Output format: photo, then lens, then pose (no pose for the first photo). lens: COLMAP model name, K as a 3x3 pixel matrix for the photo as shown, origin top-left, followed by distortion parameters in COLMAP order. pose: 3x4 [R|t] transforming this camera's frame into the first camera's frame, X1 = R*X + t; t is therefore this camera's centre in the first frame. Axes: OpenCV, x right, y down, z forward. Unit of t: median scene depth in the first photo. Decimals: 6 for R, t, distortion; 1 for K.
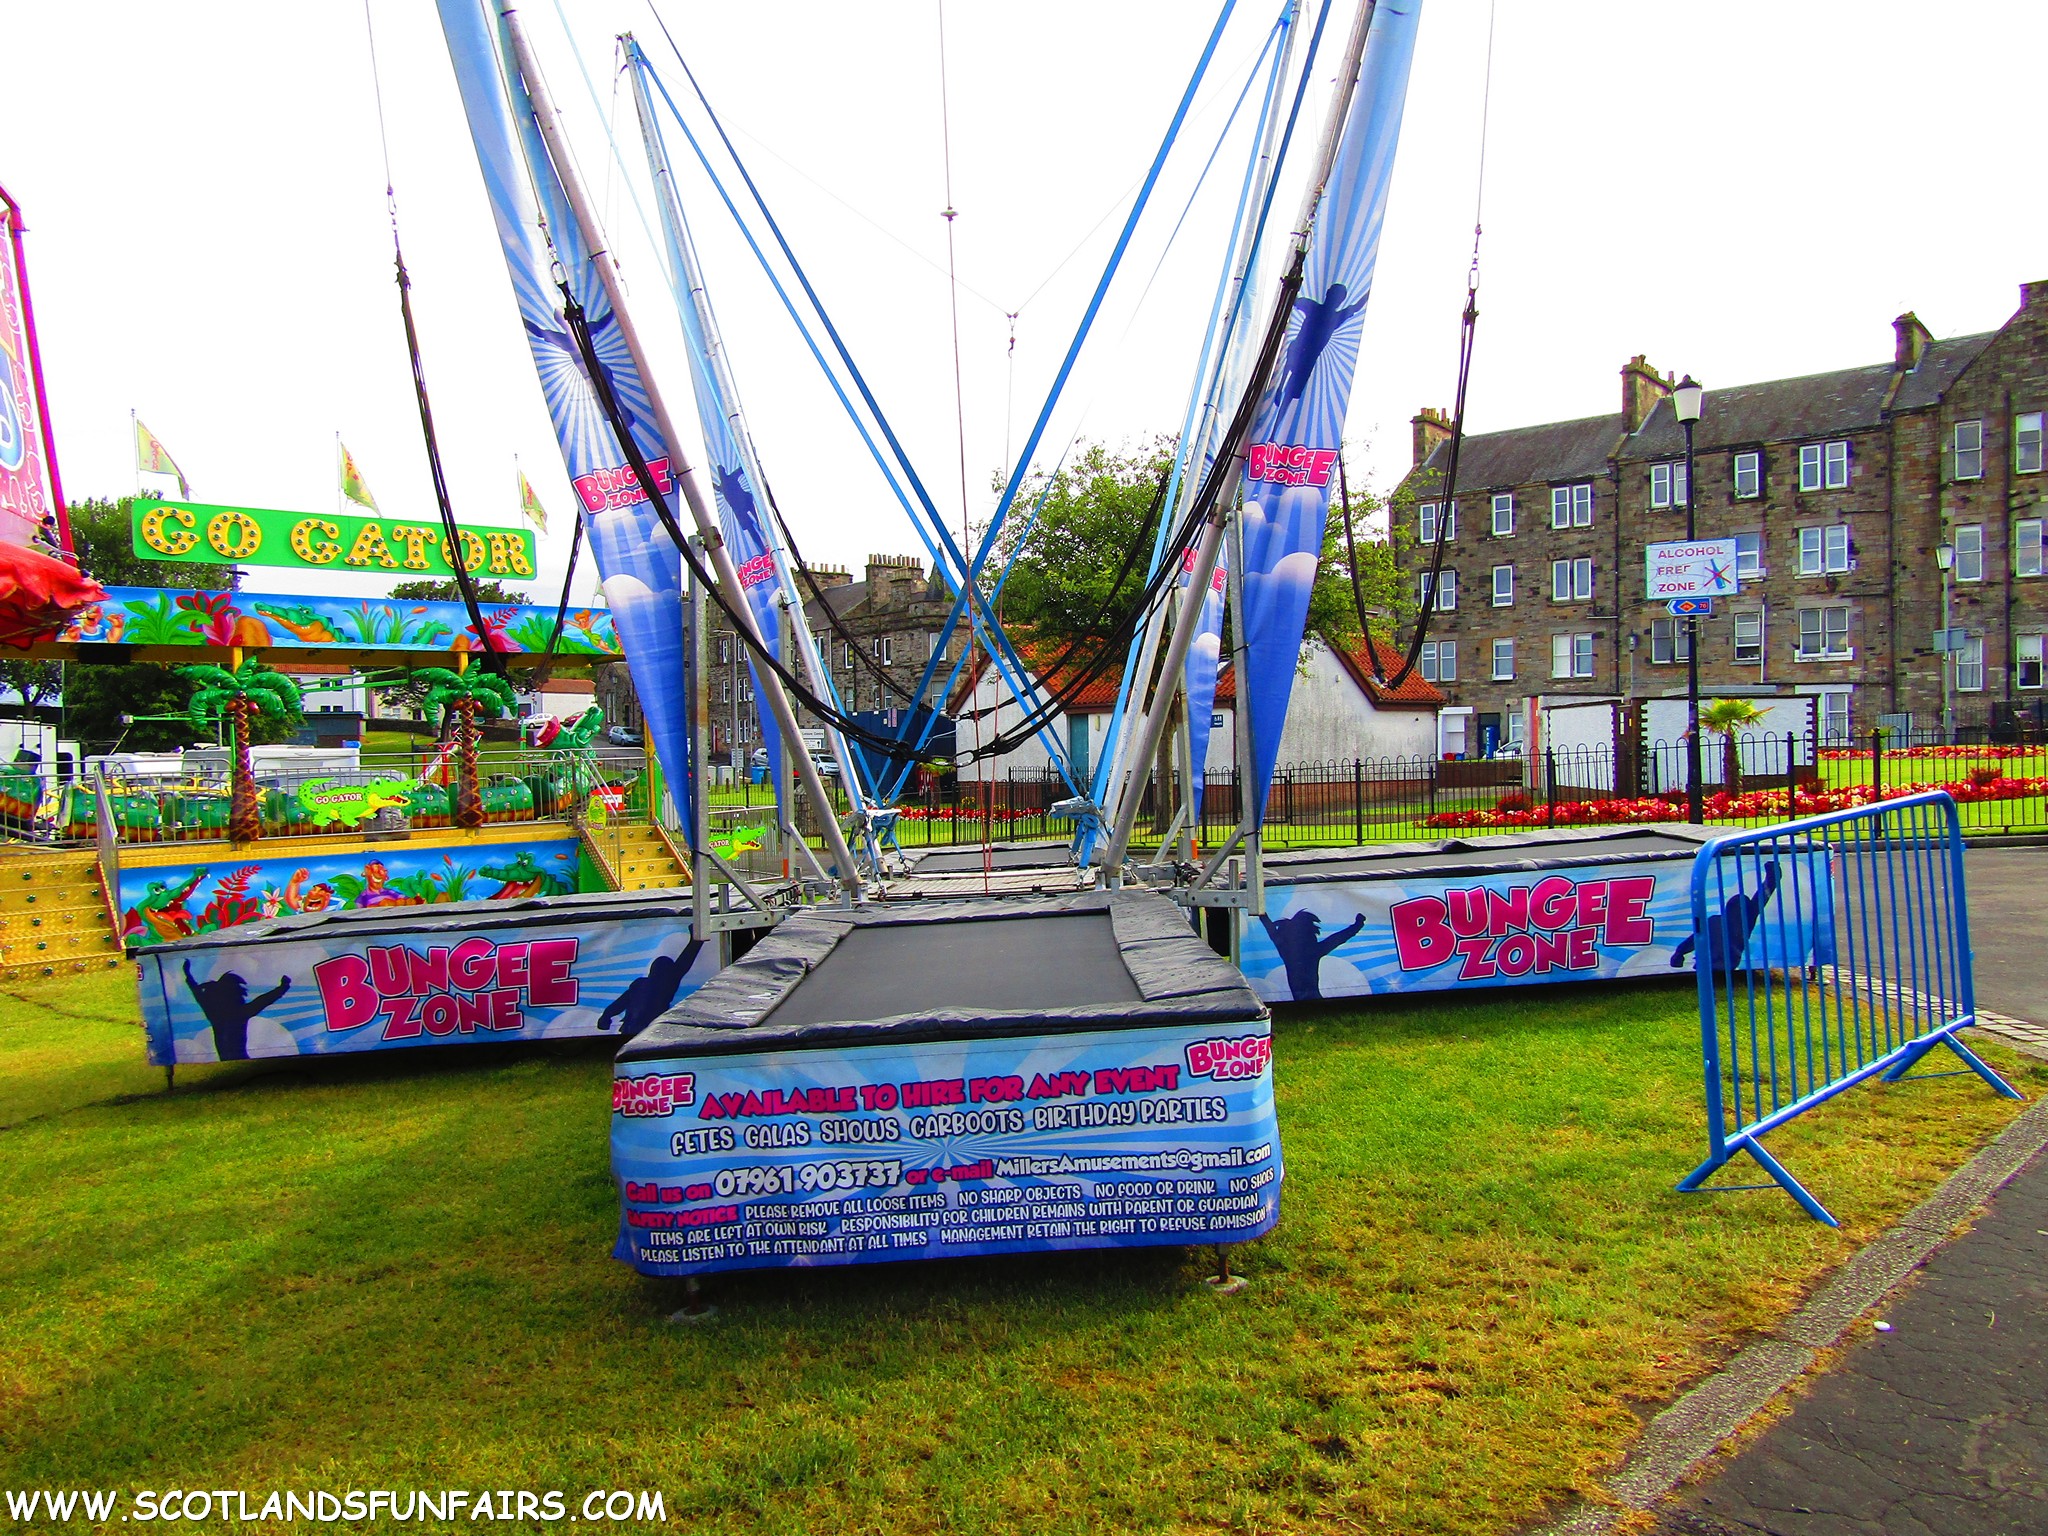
lens RADIAL K [[1452.1, 0, 1018.9], [0, 1452.1, 762.3], [0, 0, 1]] dist [0.010434, -0.003372]
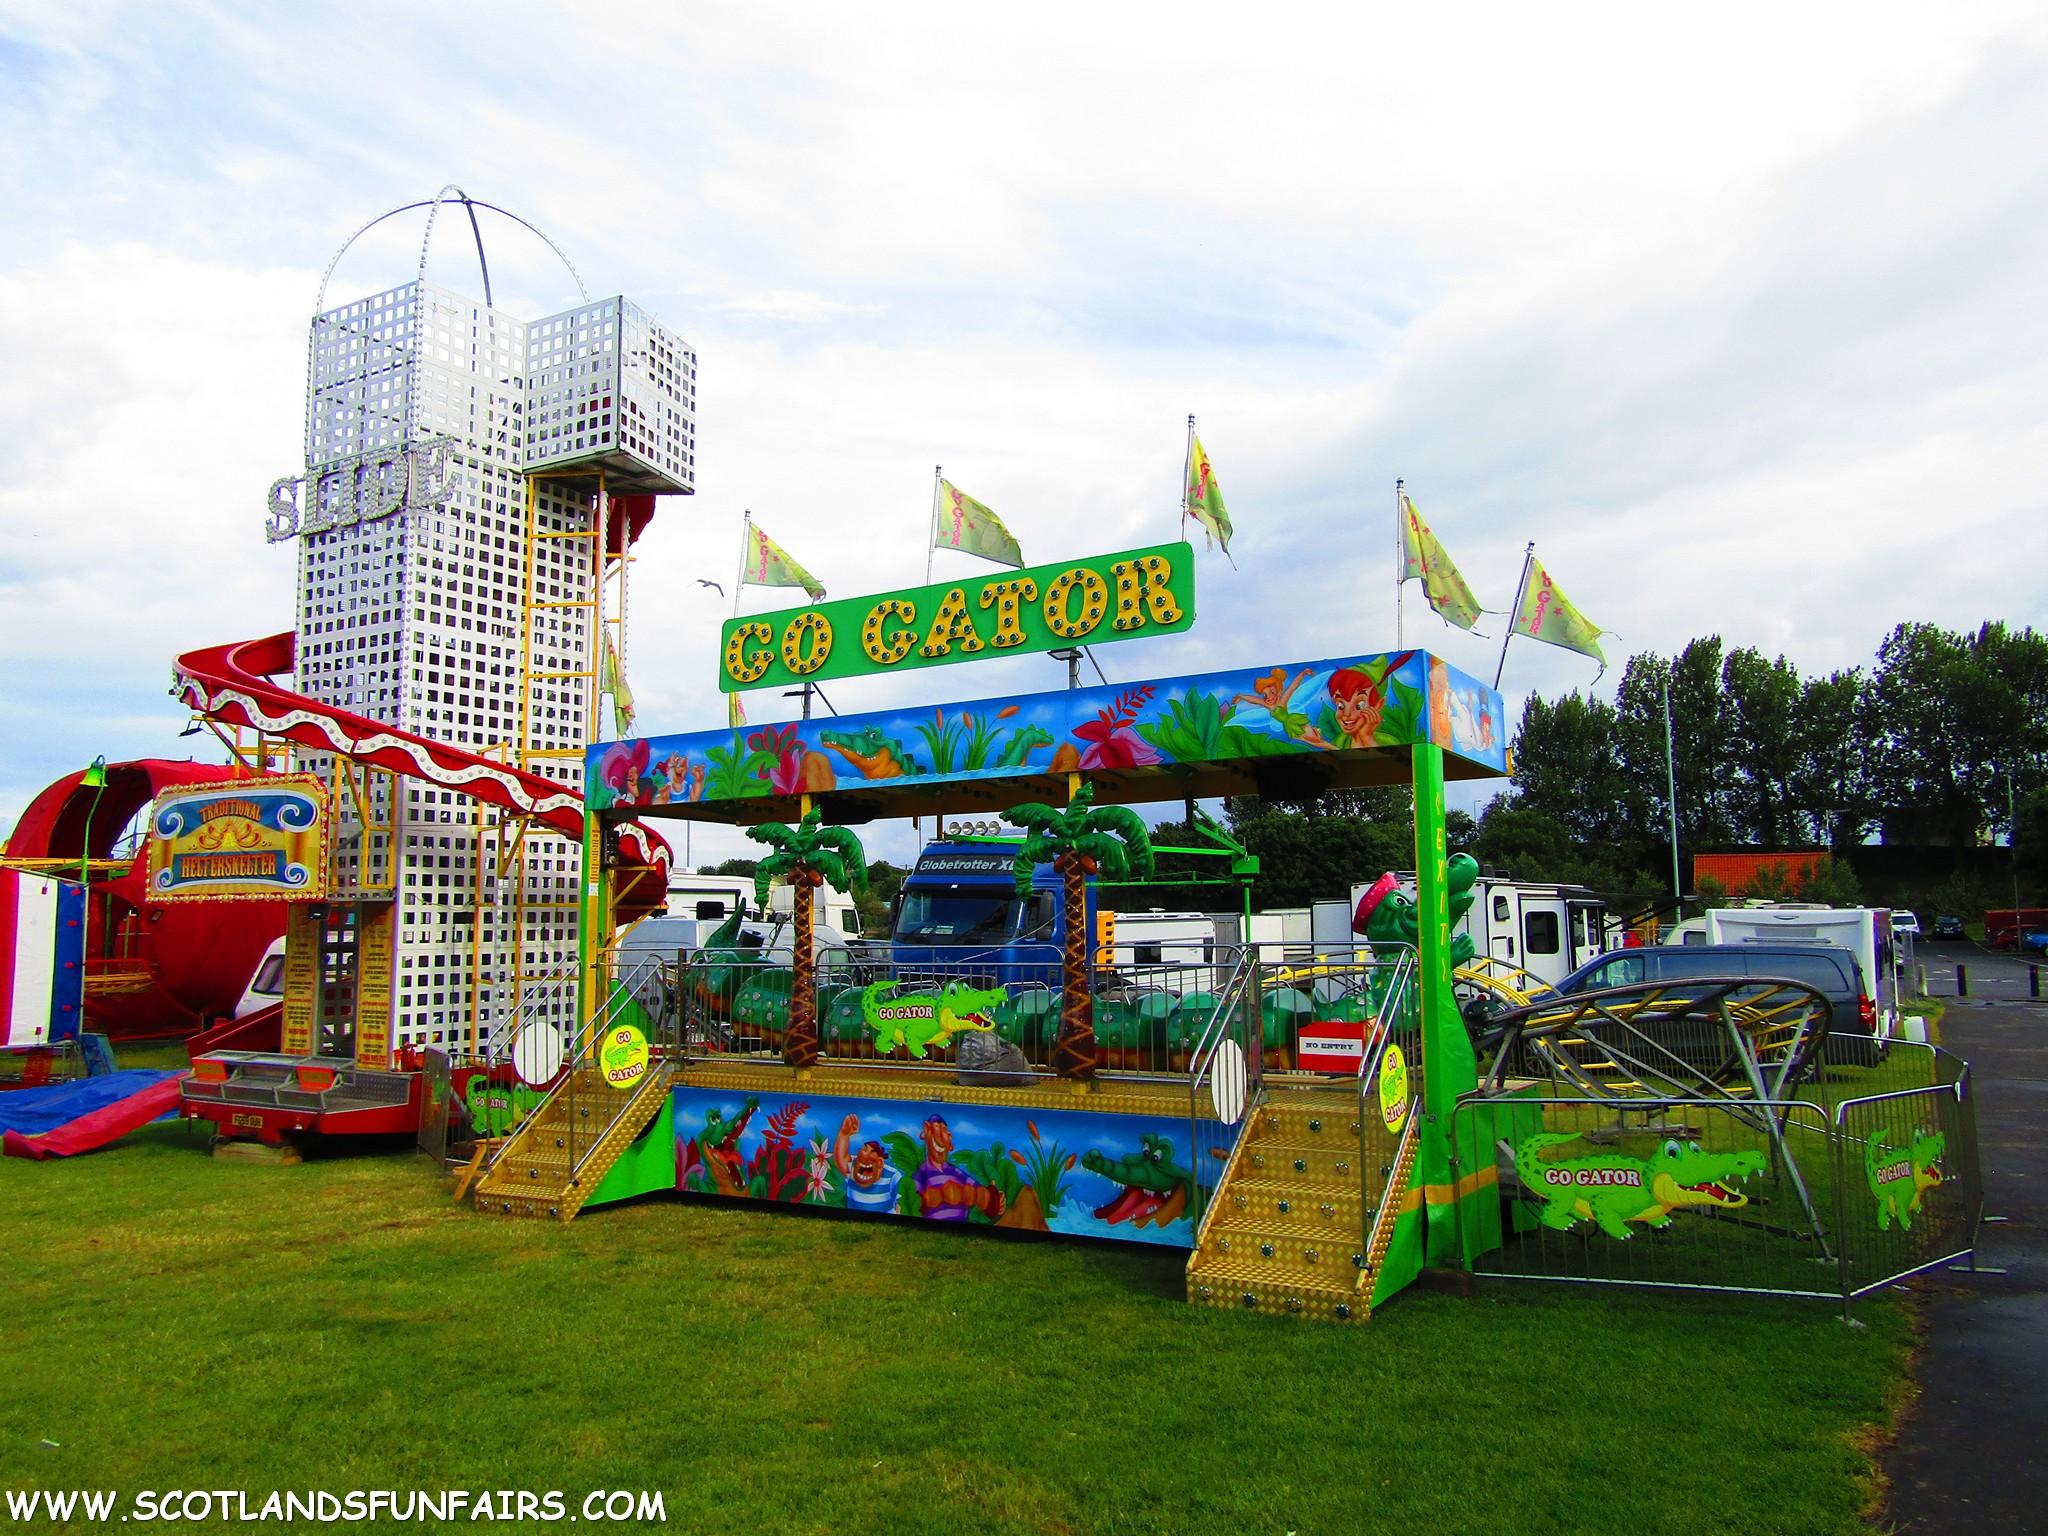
lens RADIAL K [[1452.1, 0, 1019.9], [0, 1452.1, 766.7], [0, 0, 1]] dist [0.010434, -0.003372]
pose [[0.277647, -0.084176, -0.956988, 0.189061], [-0.005272, 0.996005, -0.089137, -0.028172], [0.960669, 0.029794, 0.276094, 0.891095]]
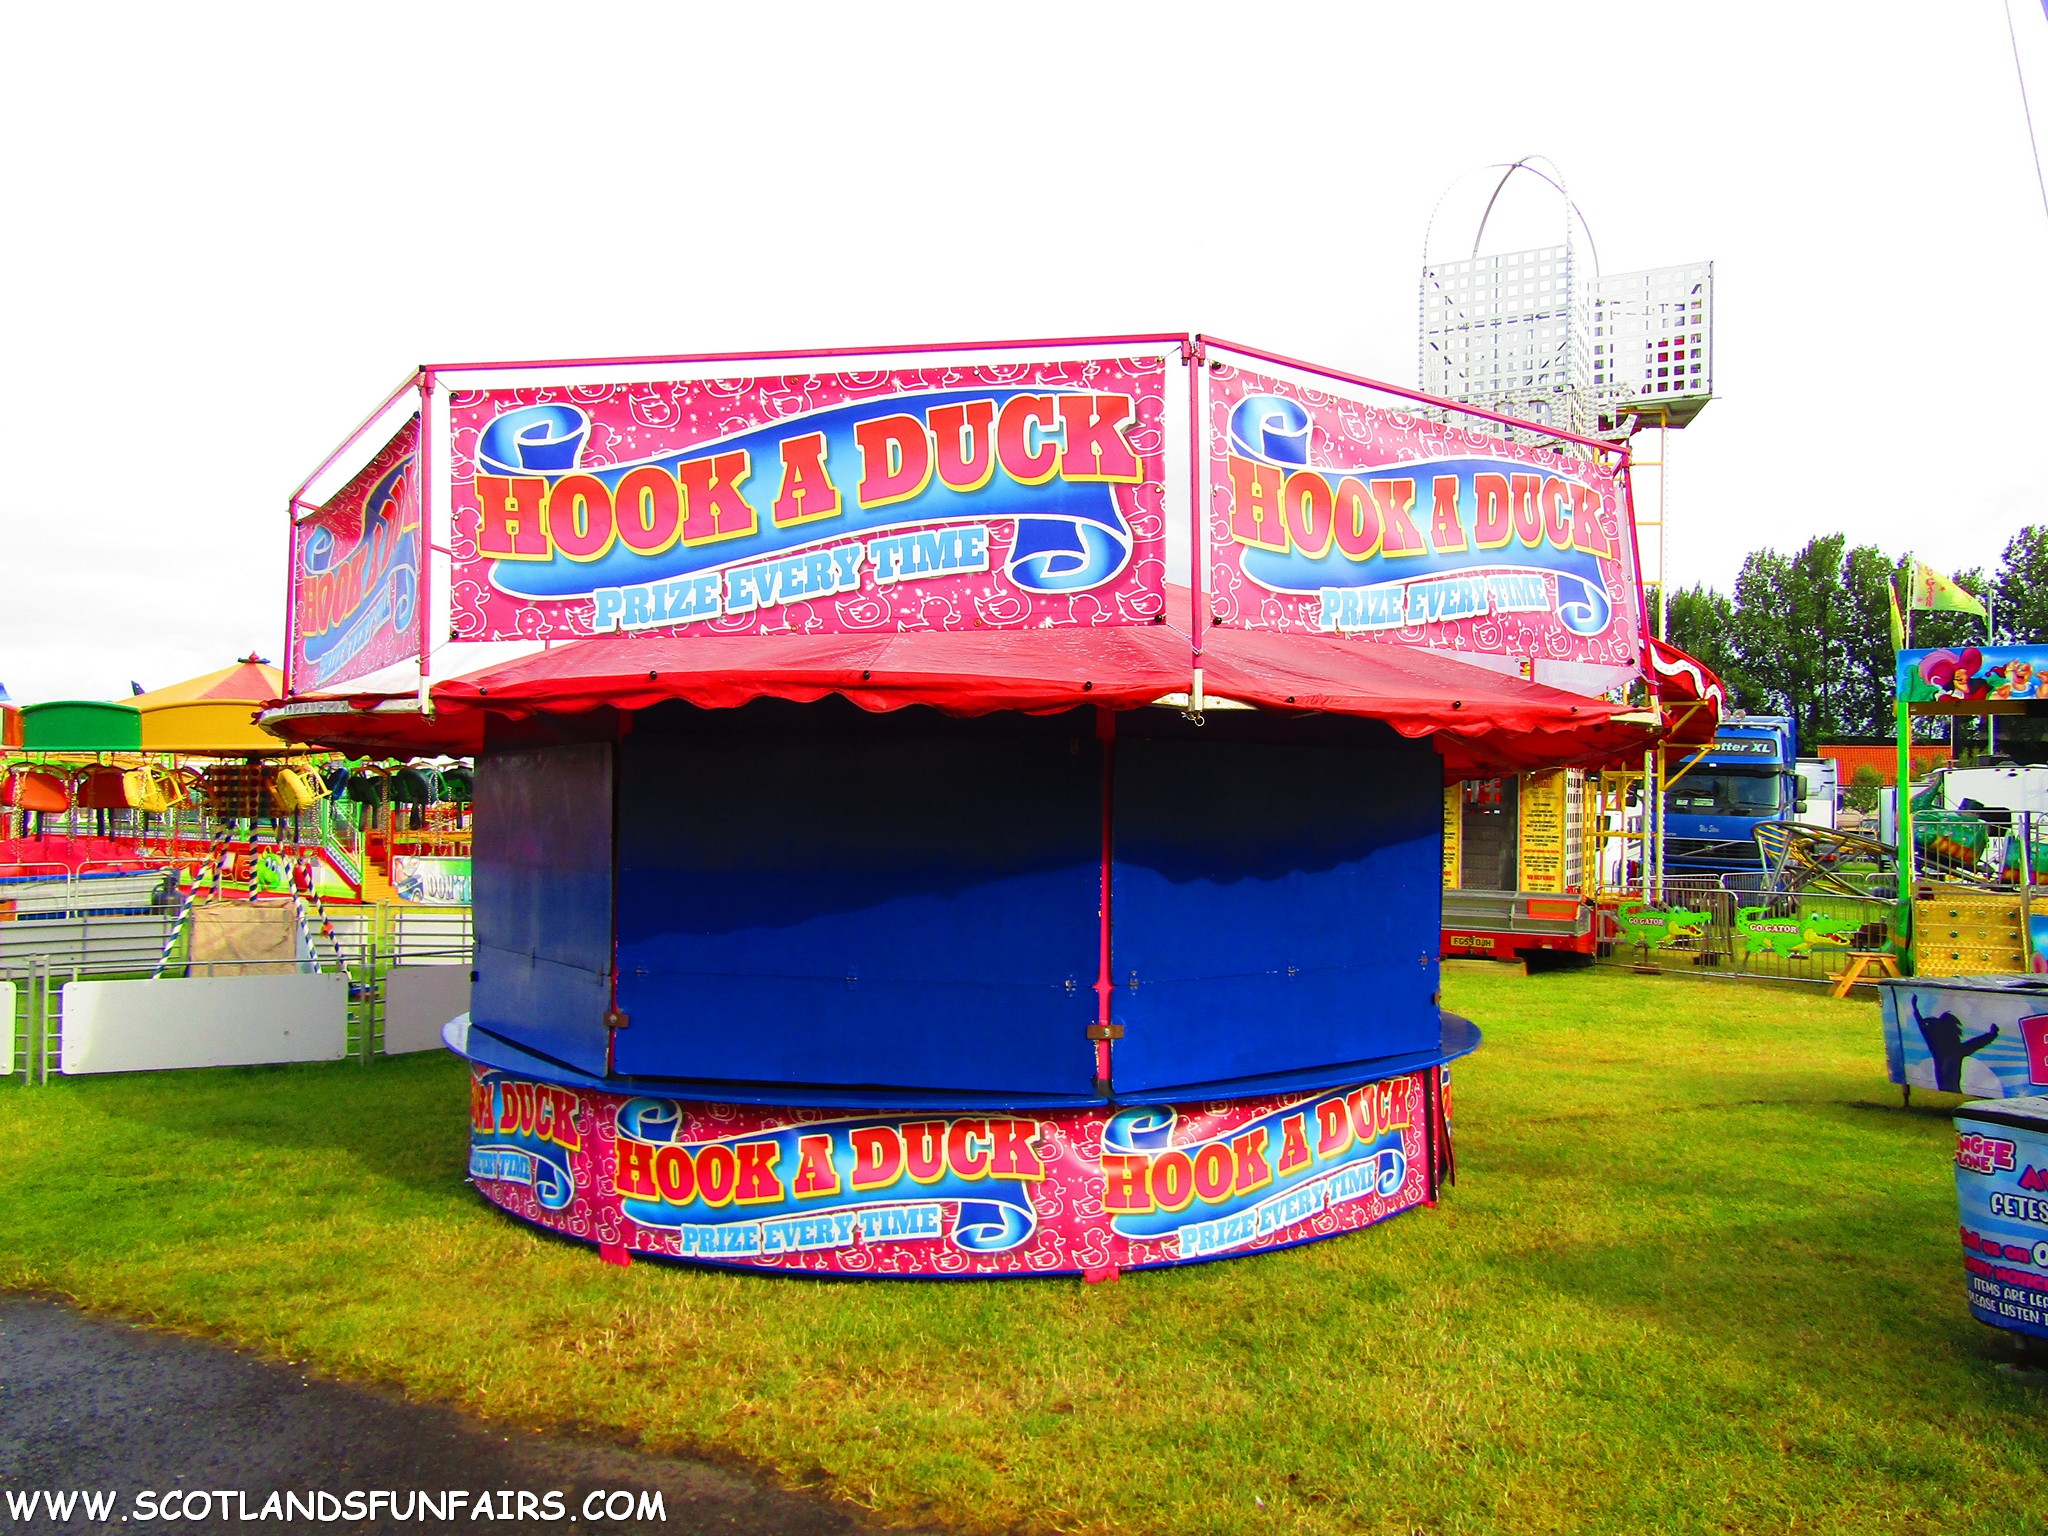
lens RADIAL K [[1452.1, 0, 1024.0], [0, 1452.1, 785.3], [0, 0, 1]] dist [0.010434, -0.003372]
pose [[0.305888, 0.016829, -0.951919, 0.138162], [-0.026155, 0.999615, 0.009267, -0.009725], [0.951708, 0.022063, 0.306211, -0.007659]]
